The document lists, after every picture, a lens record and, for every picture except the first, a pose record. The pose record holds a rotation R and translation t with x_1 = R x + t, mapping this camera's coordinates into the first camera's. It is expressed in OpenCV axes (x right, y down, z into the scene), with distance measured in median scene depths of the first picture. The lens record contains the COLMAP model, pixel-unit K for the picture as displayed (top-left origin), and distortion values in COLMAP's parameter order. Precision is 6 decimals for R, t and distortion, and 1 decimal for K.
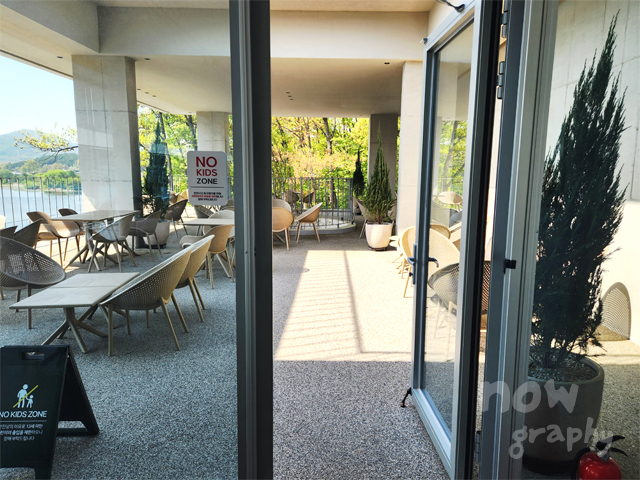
lens RADIAL K [[452.5, 0, 320.0], [0, 452.5, 240.0], [0, 0, 1]] dist [0.005118, 0.001661]
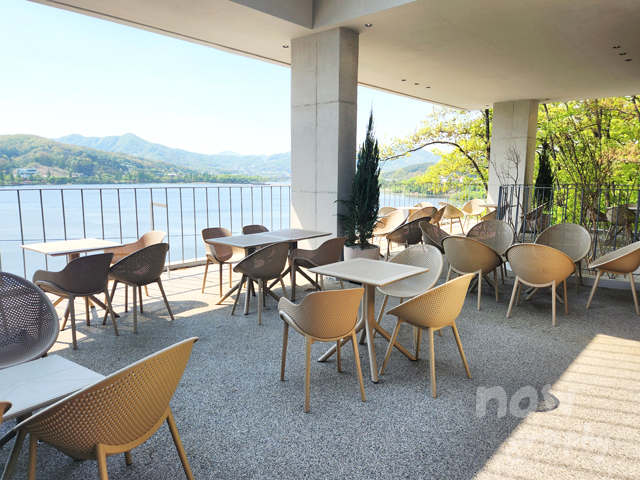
lens RADIAL K [[452.5, 0, 320.0], [0, 452.5, 240.0], [0, 0, 1]] dist [0.005118, 0.001661]
pose [[0.754923, 0.083258, -0.650507, 0.064003], [-0.093413, 0.995446, 0.019000, -0.063225], [0.649126, 0.046423, 0.759263, 0.418485]]
